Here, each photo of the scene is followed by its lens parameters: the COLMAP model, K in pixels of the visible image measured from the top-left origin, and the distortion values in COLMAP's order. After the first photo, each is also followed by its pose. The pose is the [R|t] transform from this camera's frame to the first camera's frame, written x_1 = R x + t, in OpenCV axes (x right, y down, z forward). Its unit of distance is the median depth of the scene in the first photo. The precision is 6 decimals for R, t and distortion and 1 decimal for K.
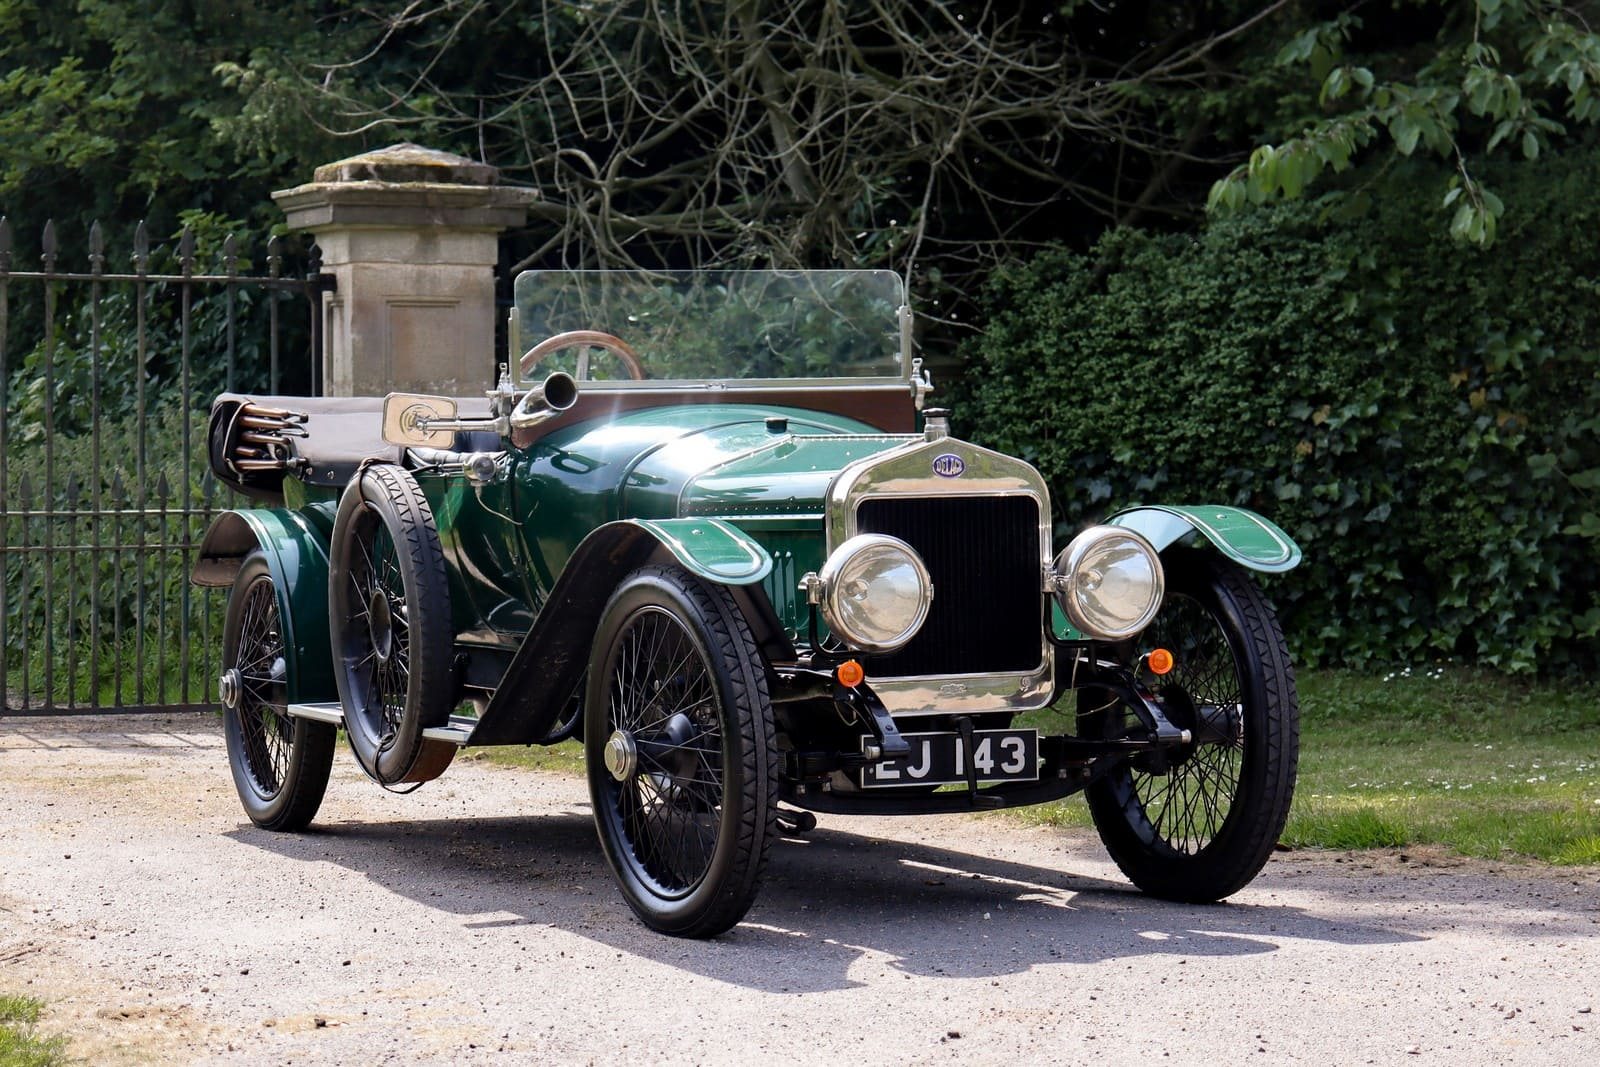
lens RADIAL K [[4028.5, 0, 726.0], [0, 4028.5, 528.6], [0, 0, 1]] dist [0.404643, 0.977064]
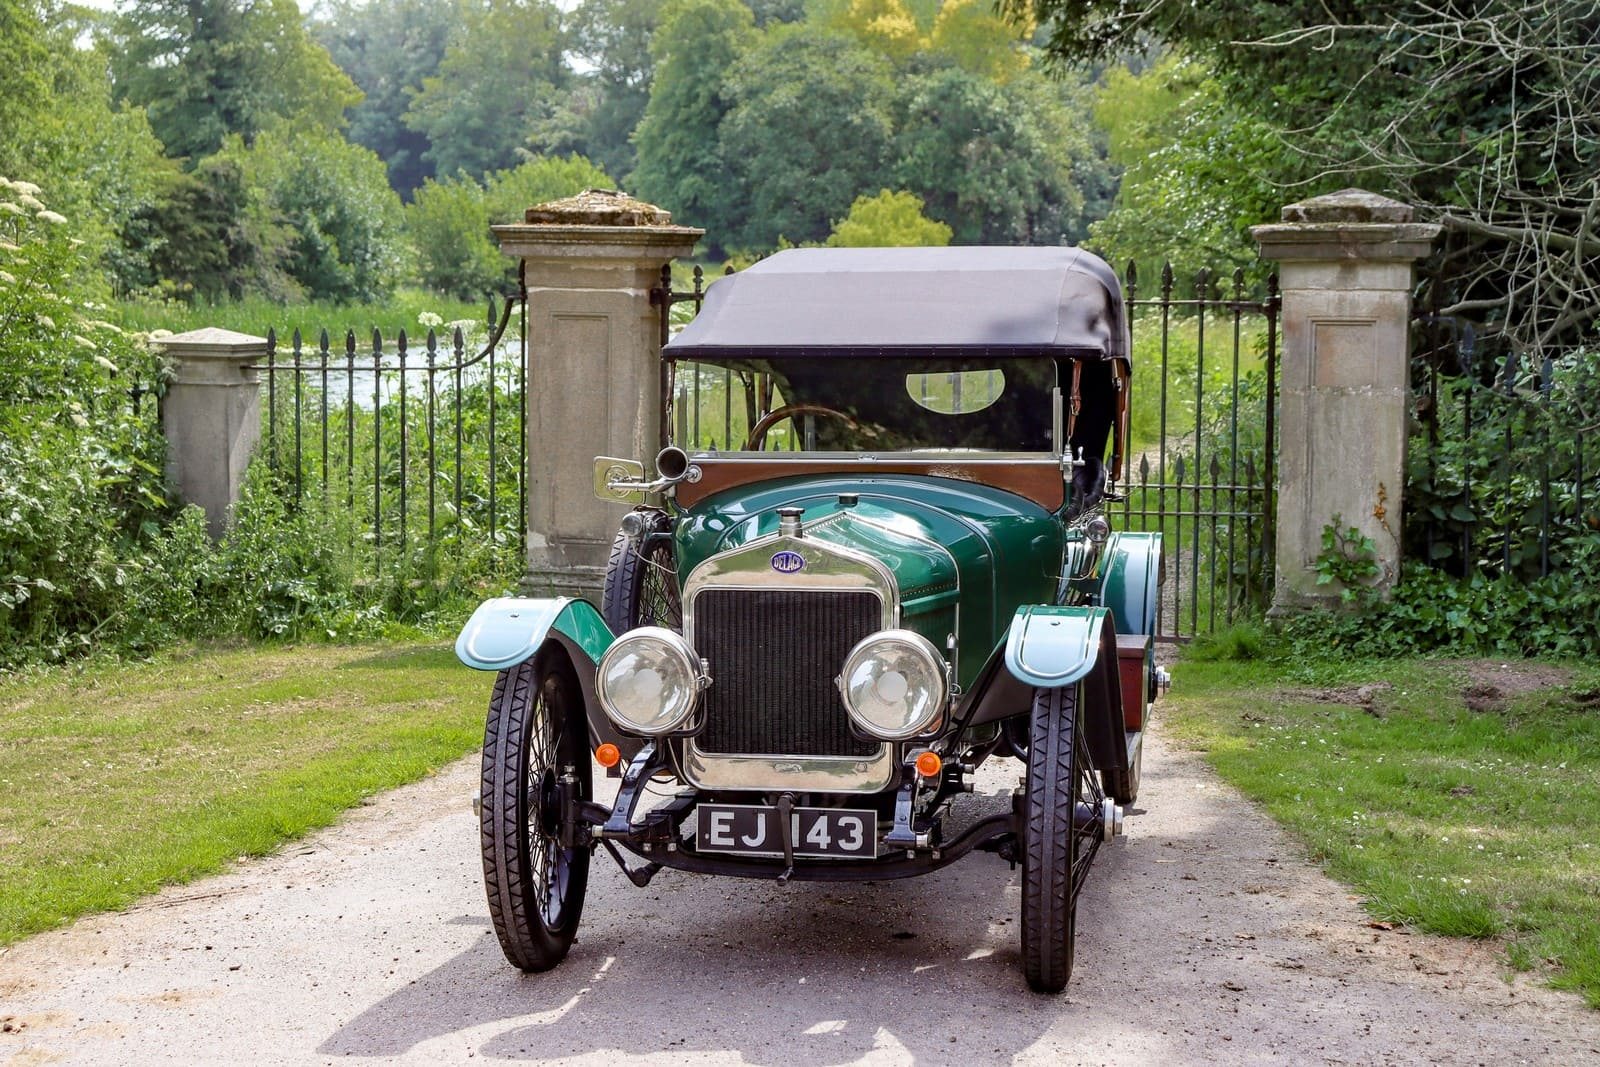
lens RADIAL K [[2758.8, 0, 803.4], [0, 2758.8, 566.2], [0, 0, 1]] dist [0.156280, 0.332477]
pose [[0.830115, 0.060353, -0.554317, 0.272929], [-0.026536, 0.997275, 0.068842, -0.038180], [0.556961, -0.042437, 0.829454, 0.229470]]
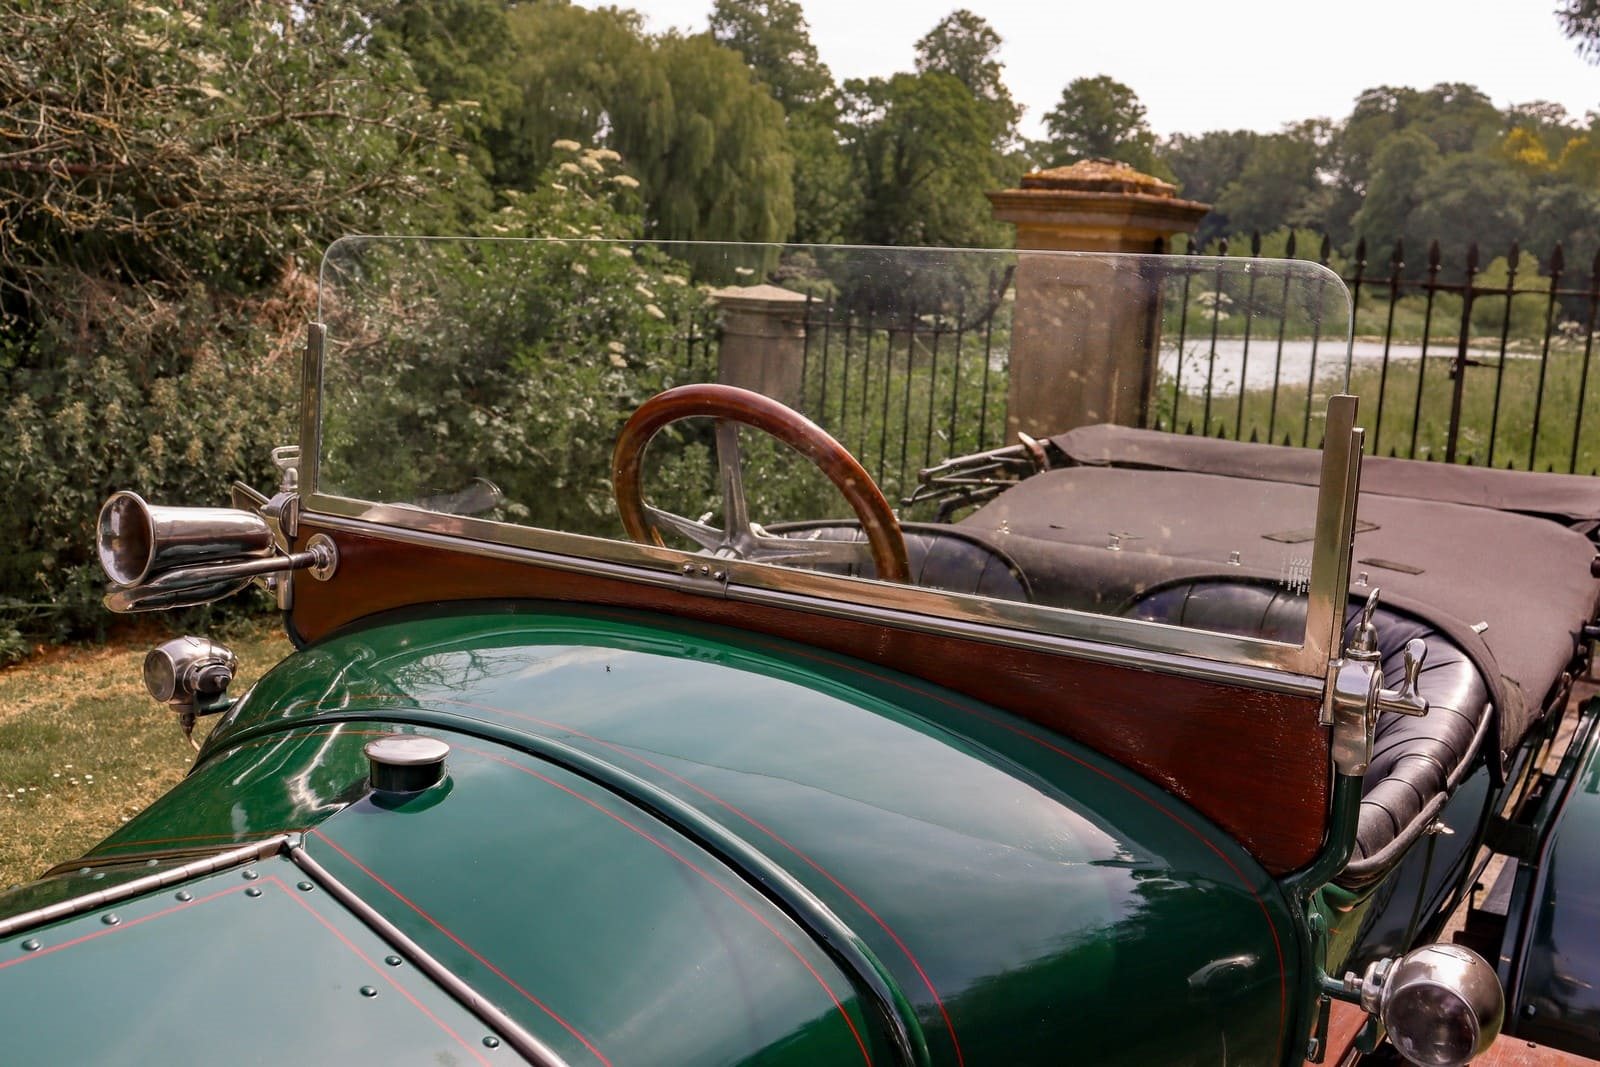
lens RADIAL K [[1559.6, 0, 802.7], [0, 1559.6, 535.6], [0, 0, 1]] dist [-0.121379, 0.164537]
pose [[0.543700, 0.163243, -0.823251, 0.074341], [-0.084587, 0.986565, 0.139763, -0.038599], [0.835006, -0.006353, 0.550204, 0.616607]]
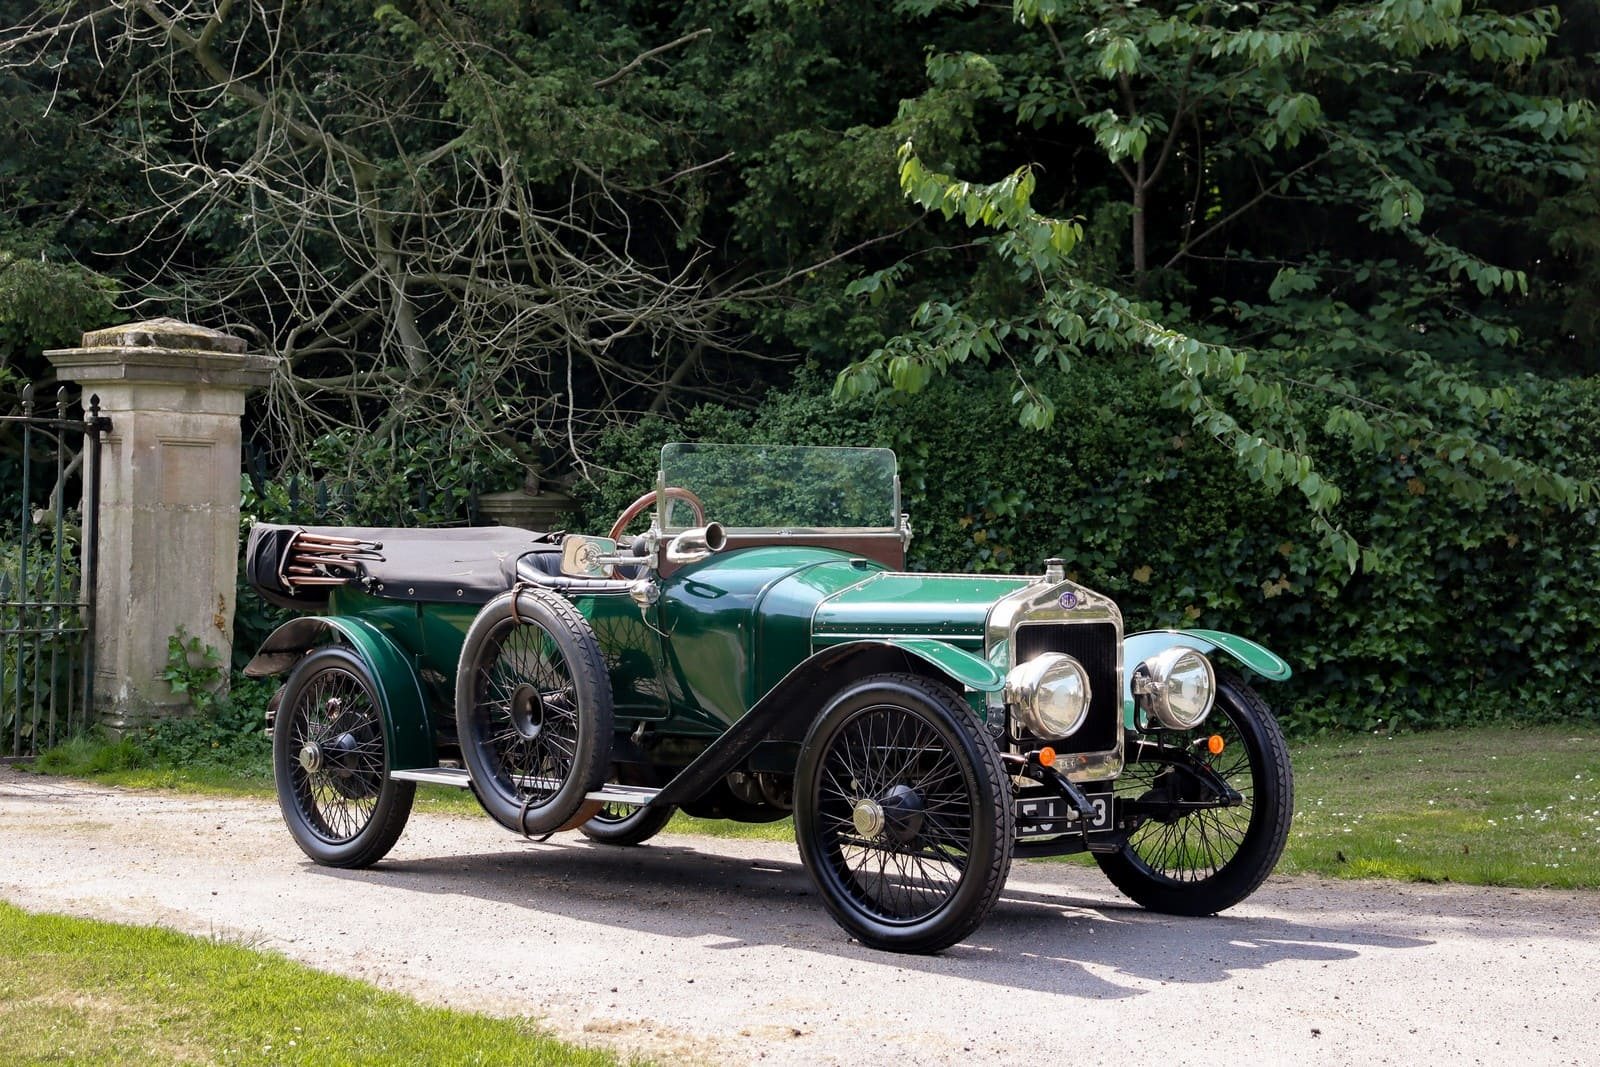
lens RADIAL K [[2933.5, 0, 803.2], [0, 2933.5, 574.8], [0, 0, 1]] dist [0.231159, 0.106724]
pose [[0.946385, 0.014583, 0.322710, -0.204615], [-0.012181, 0.999881, -0.009461, -0.008103], [-0.322810, 0.005023, 0.946450, 0.052591]]
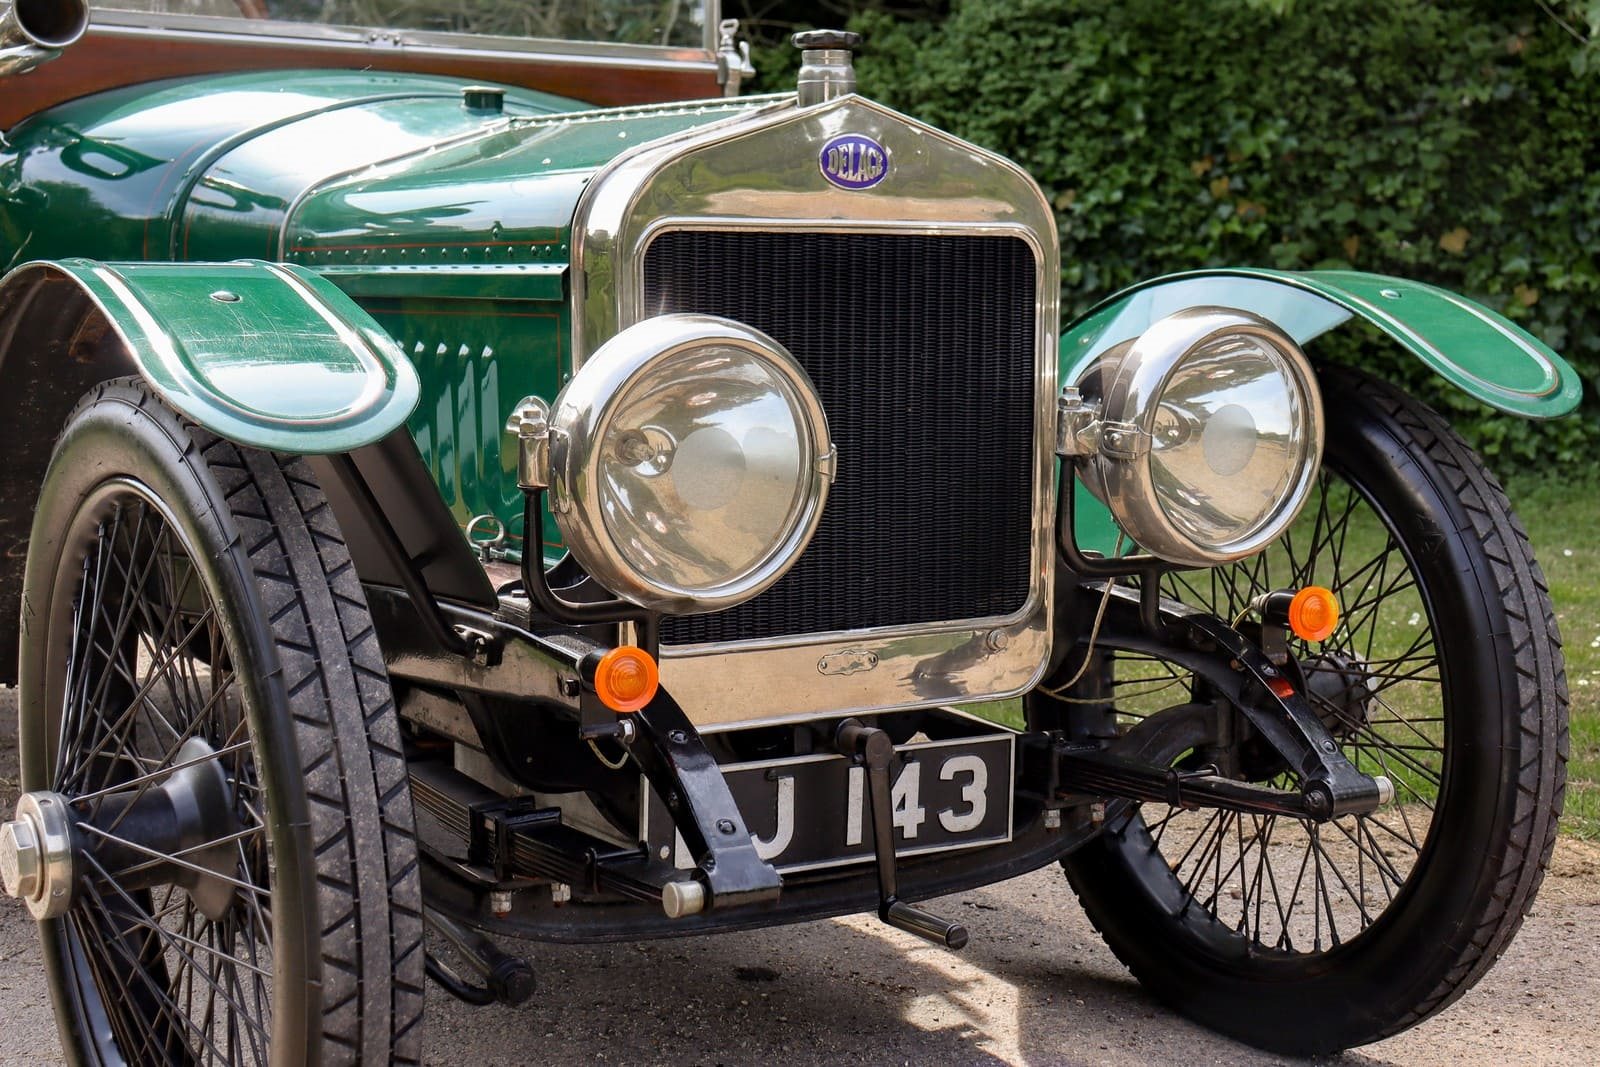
lens RADIAL K [[2290.9, 0, 796.1], [0, 2290.9, 531.5], [0, 0, 1]] dist [0.071223, 0.115186]
pose [[0.992669, 0.014327, 0.120012, 0.011440], [-0.026210, 0.994838, 0.098031, 0.000155], [-0.117988, -0.100458, 0.987921, 0.438464]]
